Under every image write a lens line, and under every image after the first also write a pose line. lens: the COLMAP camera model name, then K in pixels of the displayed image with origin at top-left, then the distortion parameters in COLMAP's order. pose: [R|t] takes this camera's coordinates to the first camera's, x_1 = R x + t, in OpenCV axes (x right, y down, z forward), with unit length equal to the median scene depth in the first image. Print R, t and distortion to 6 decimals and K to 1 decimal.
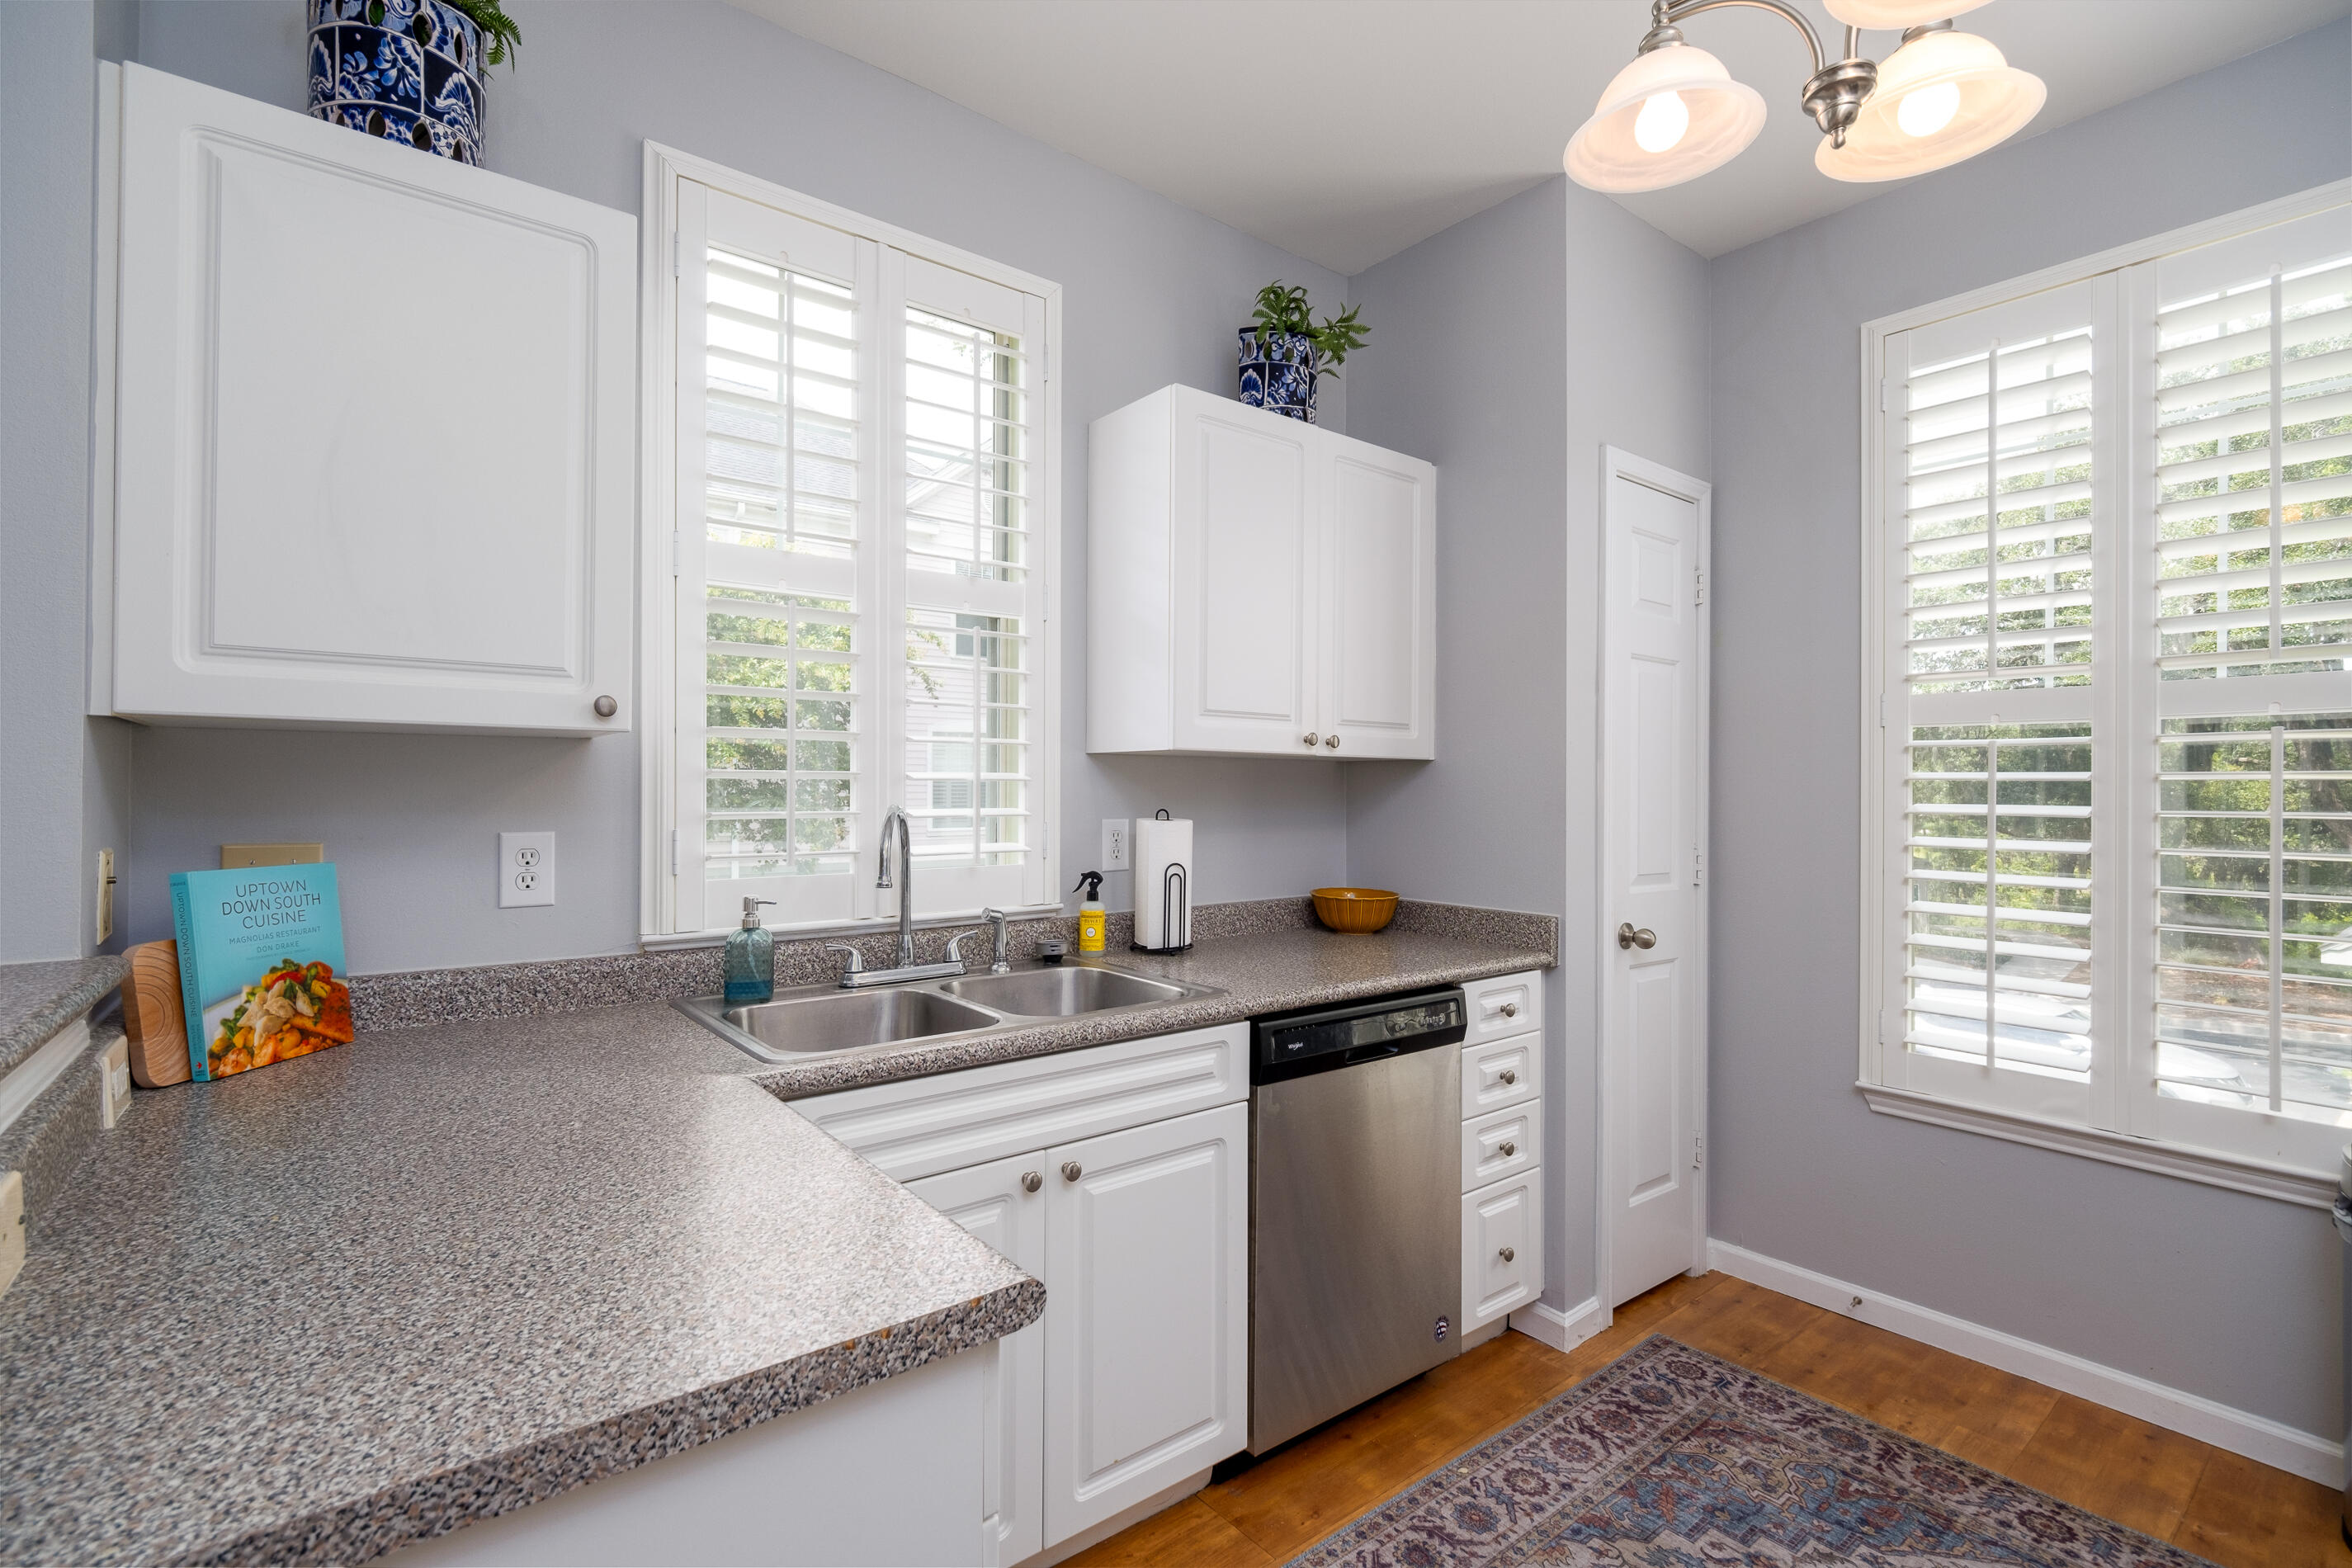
lens RADIAL K [[1059.9, 0, 1173.5], [0, 1059.9, 784.5], [0, 0, 1]] dist [0.001917, -0.002318]
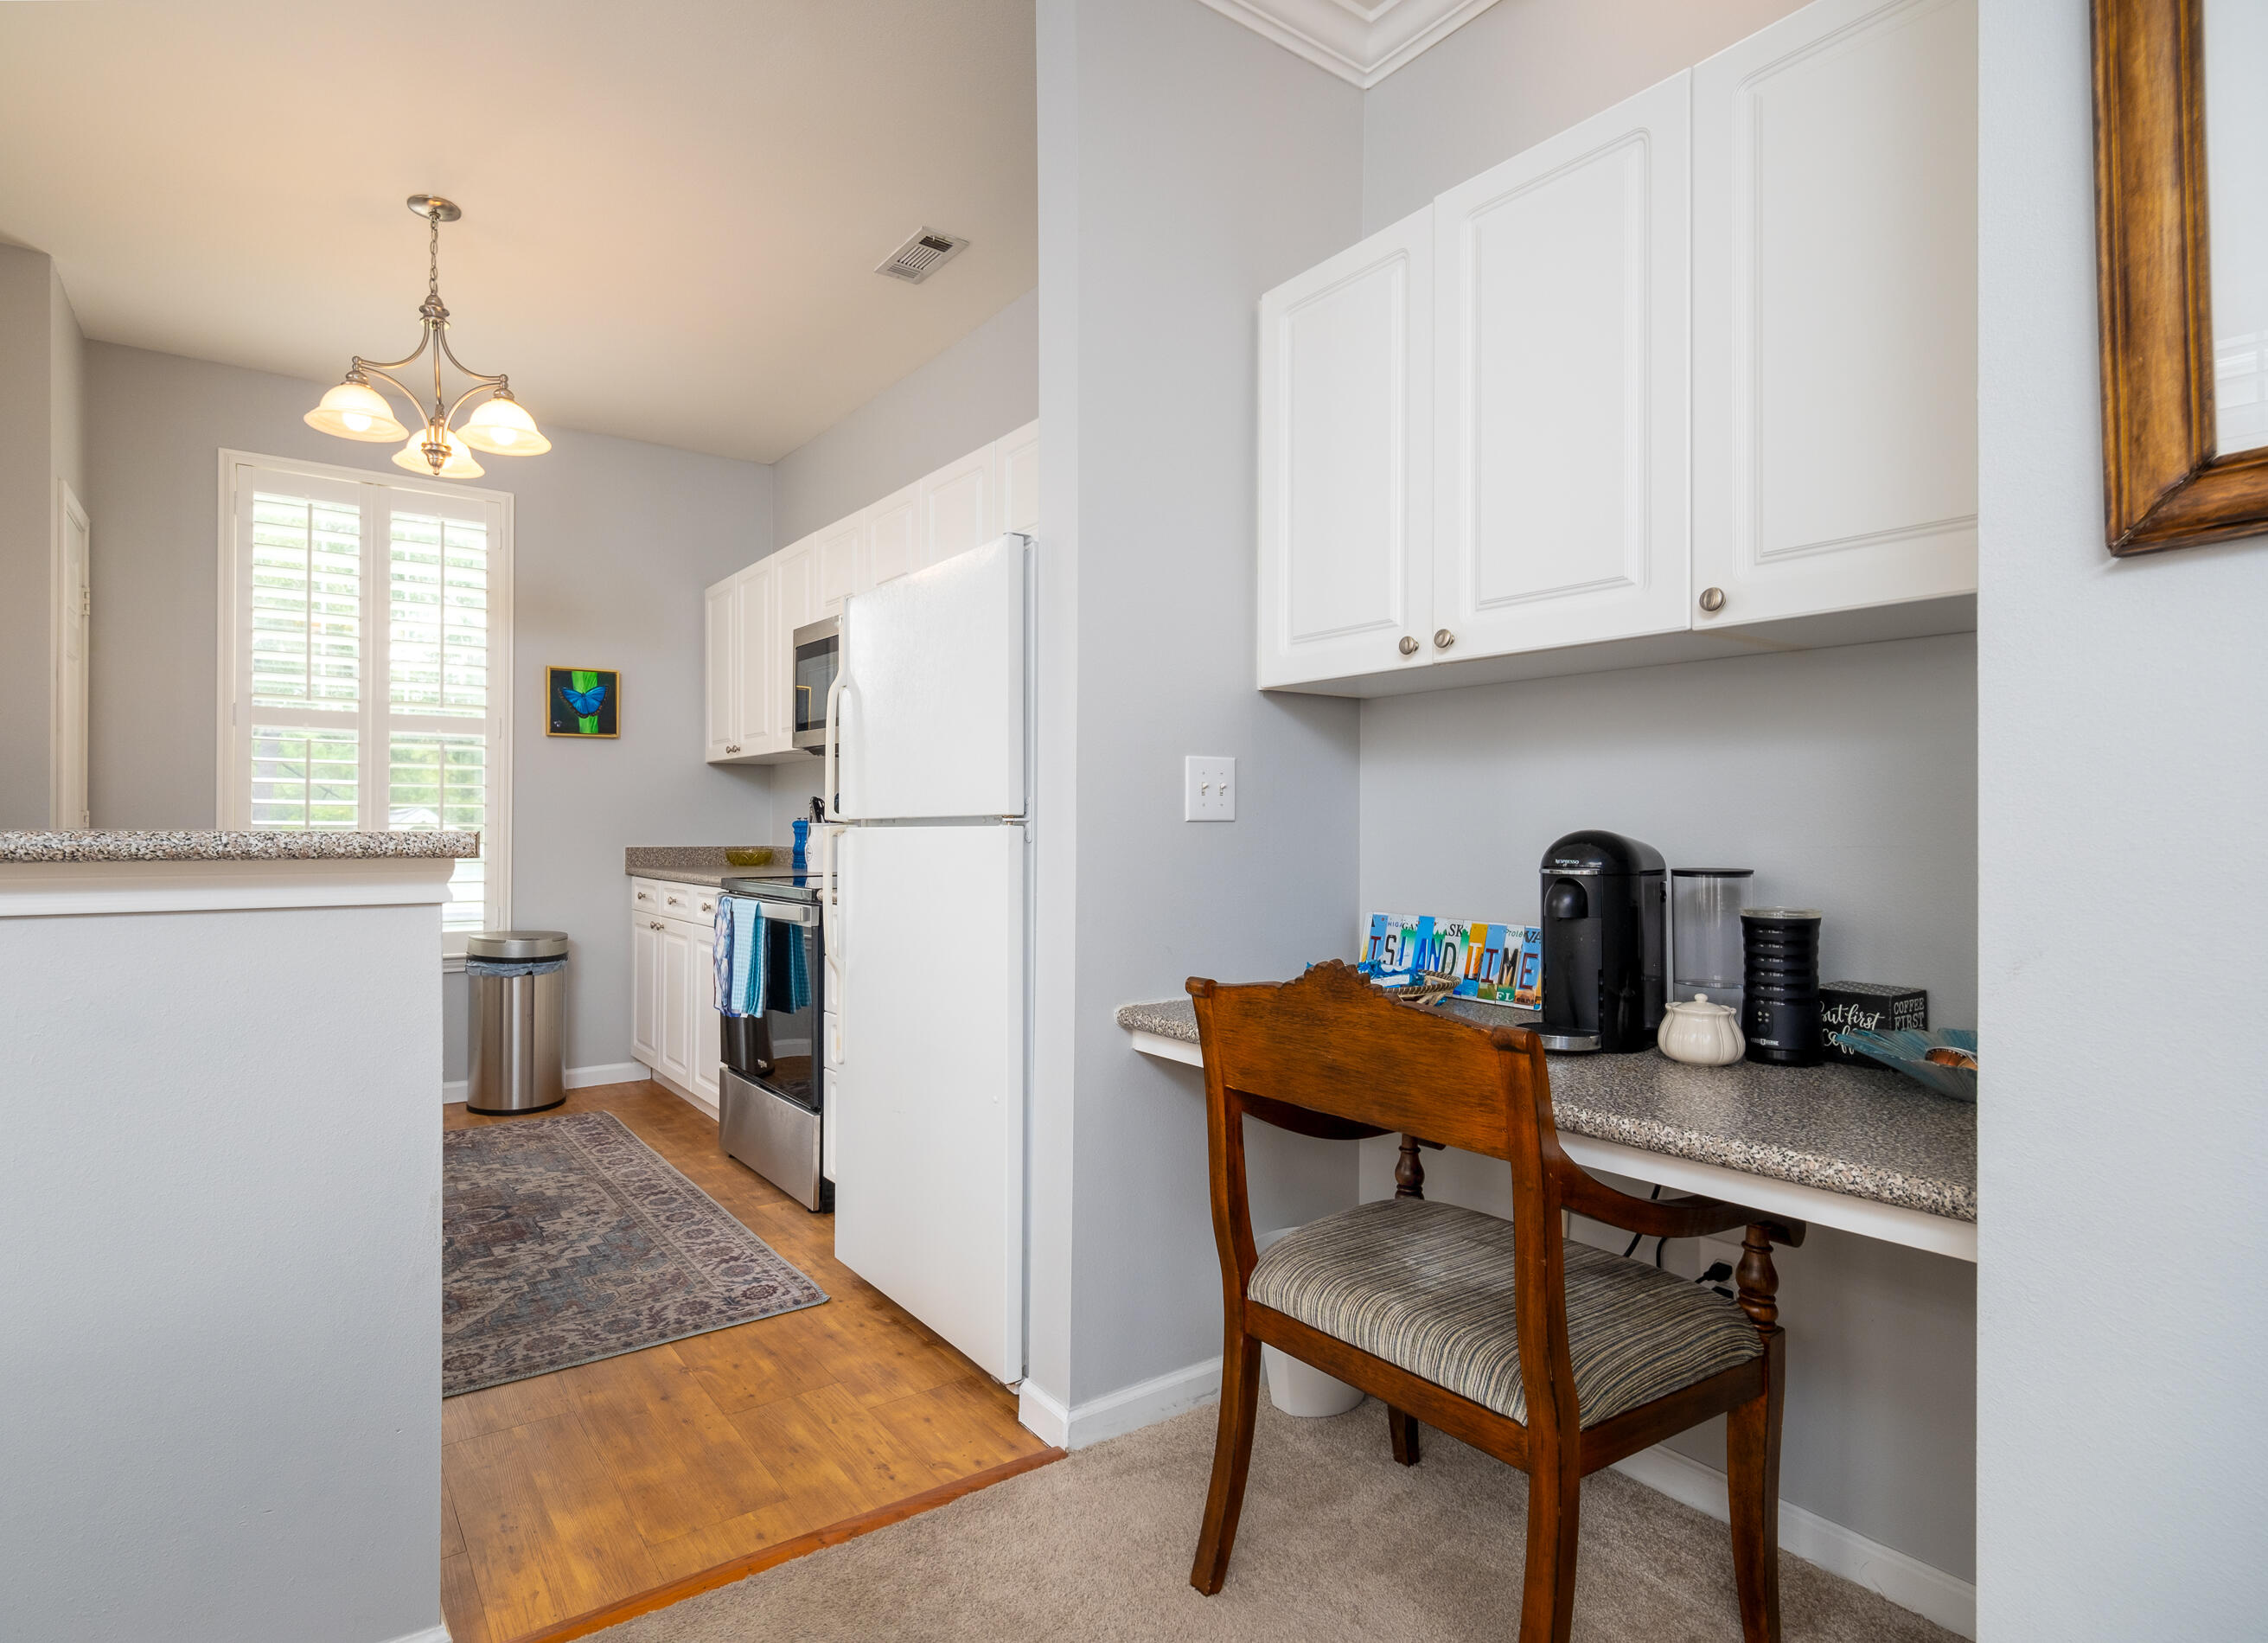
lens RADIAL K [[1113.9, 0, 994.2], [0, 1113.9, 829.3], [0, 0, 1]] dist [-0.001082, -0.002098]
pose [[0.096043, -0.011143, 0.995315, -0.917070], [-0.009532, 0.999881, 0.012114, 0.073207], [-0.995332, -0.010650, 0.095926, -0.249871]]
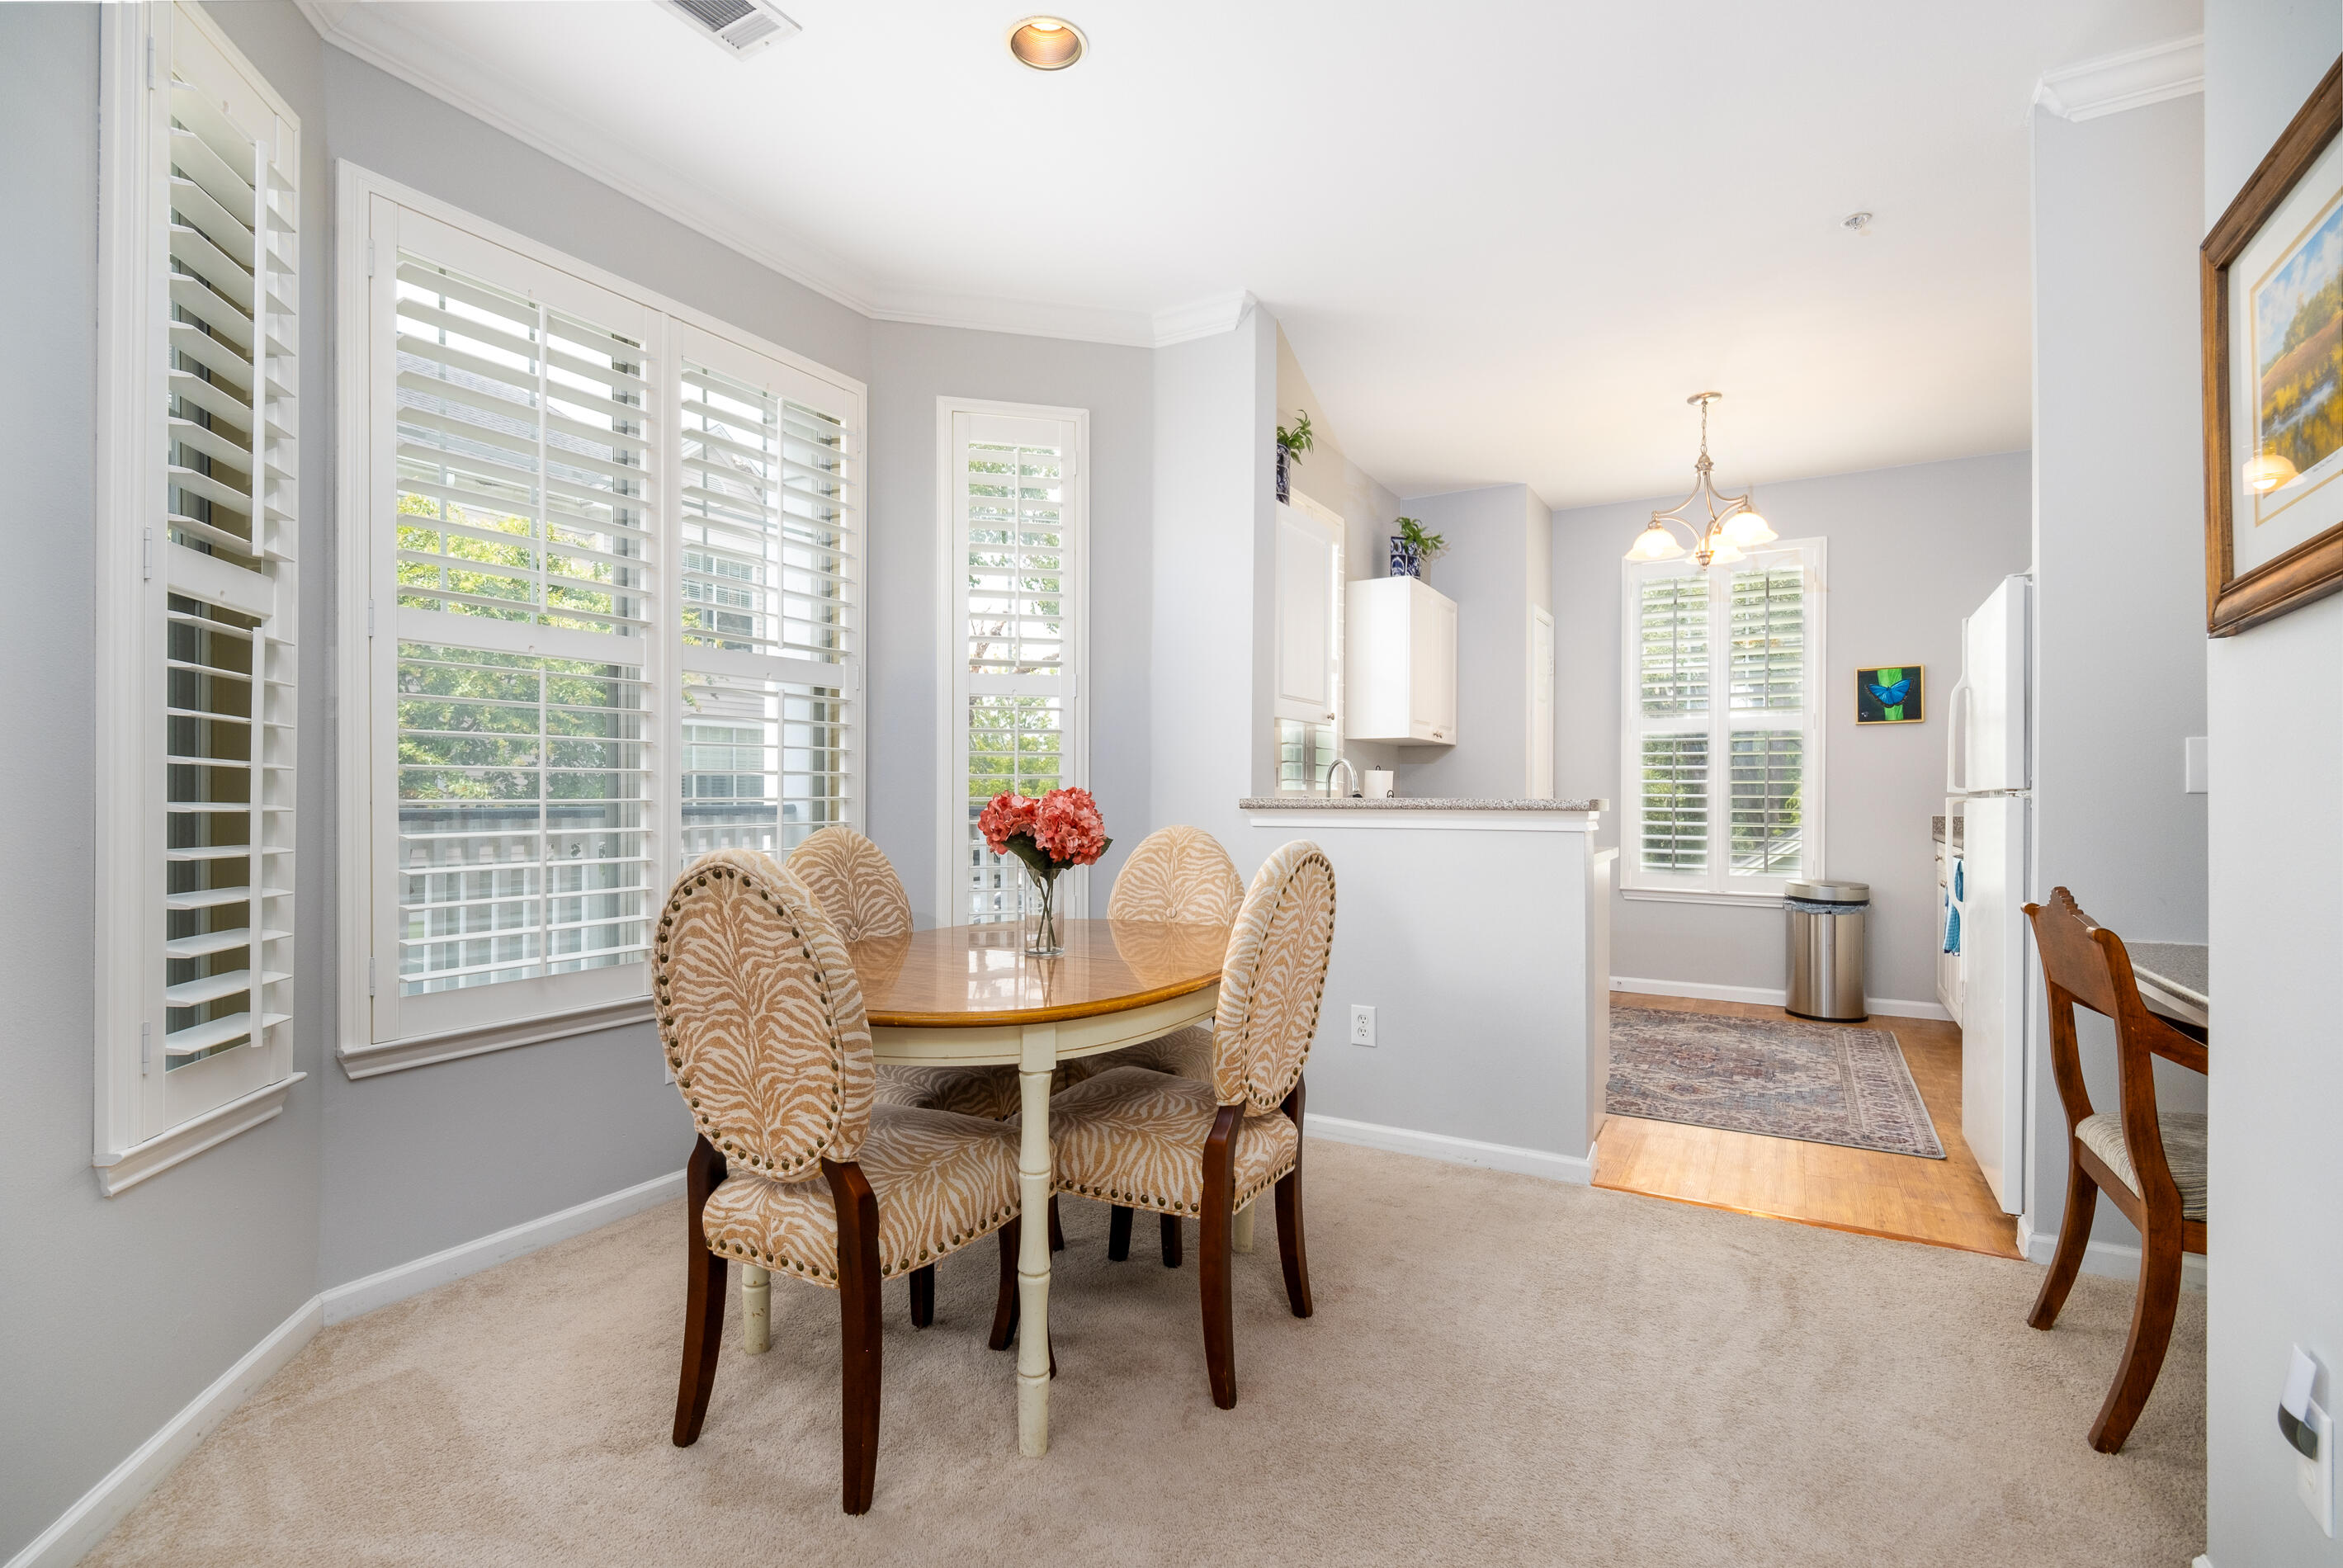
lens RADIAL K [[1055.9, 0, 1179.7], [0, 1055.9, 791.9], [0, 0, 1]] dist [0.001917, -0.002318]
pose [[0.928934, -0.004987, 0.370211, -1.281814], [0.002388, 0.999969, 0.007479, 0.064900], [-0.370236, -0.006064, 0.928918, -0.910009]]
